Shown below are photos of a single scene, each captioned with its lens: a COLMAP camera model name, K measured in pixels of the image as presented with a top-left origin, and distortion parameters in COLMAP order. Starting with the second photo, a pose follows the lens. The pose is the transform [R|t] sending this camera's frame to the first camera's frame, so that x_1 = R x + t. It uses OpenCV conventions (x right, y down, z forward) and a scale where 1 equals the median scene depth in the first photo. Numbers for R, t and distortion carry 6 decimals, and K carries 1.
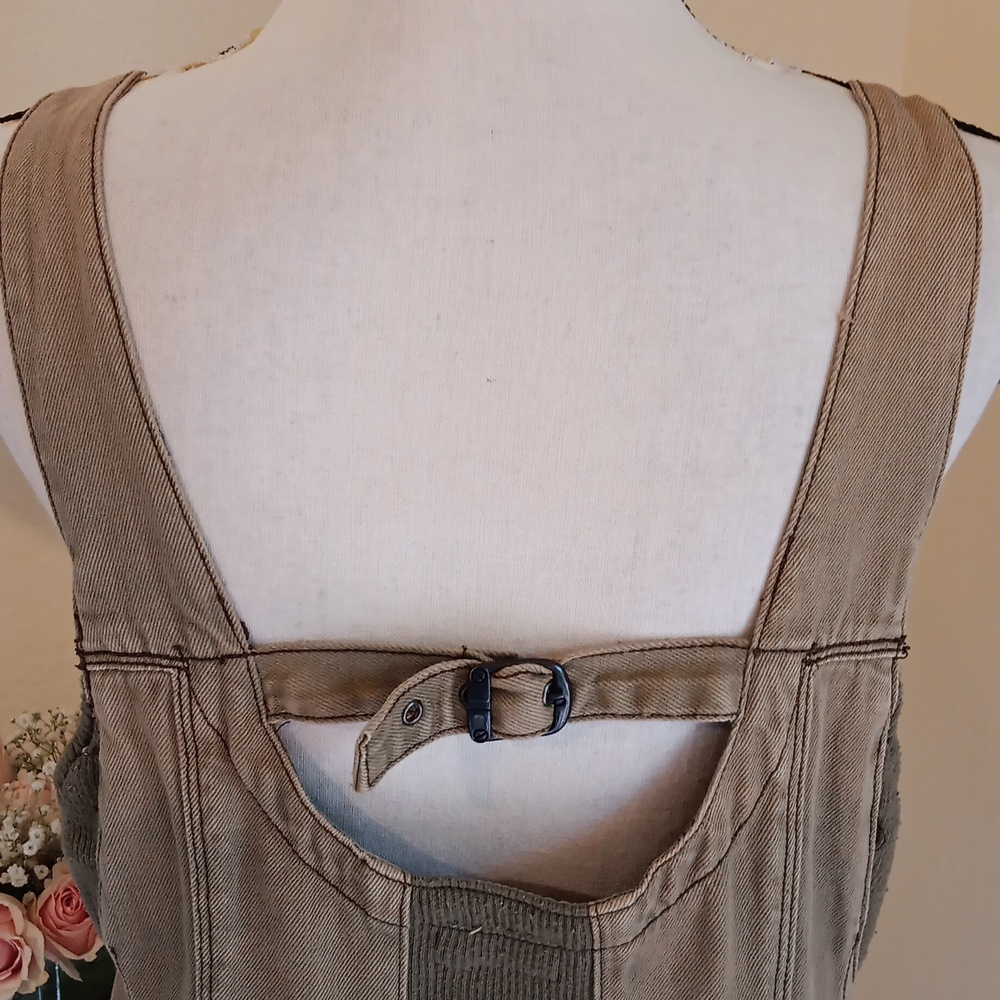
lens RADIAL K [[1726.6, 0, 500.0], [0, 1726.6, 500.0], [0, 0, 1]] dist [0.206088, -0.655810]
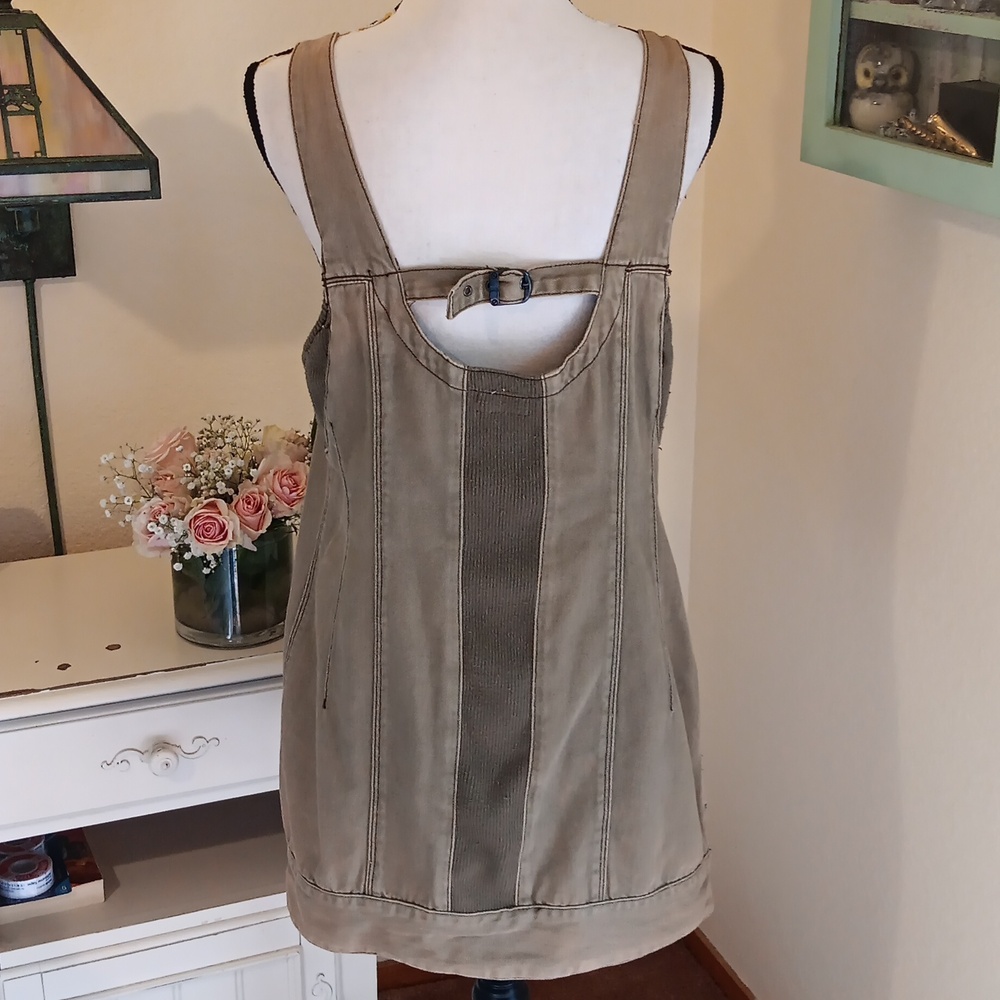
lens RADIAL K [[1726.6, 0, 500.0], [0, 1726.6, 500.0], [0, 0, 1]] dist [0.206088, -0.655810]
pose [[0.998176, -0.034264, 0.049696, -0.131430], [0.034018, 0.999404, 0.005791, 0.390373], [-0.049865, -0.004090, 0.998748, -1.405175]]
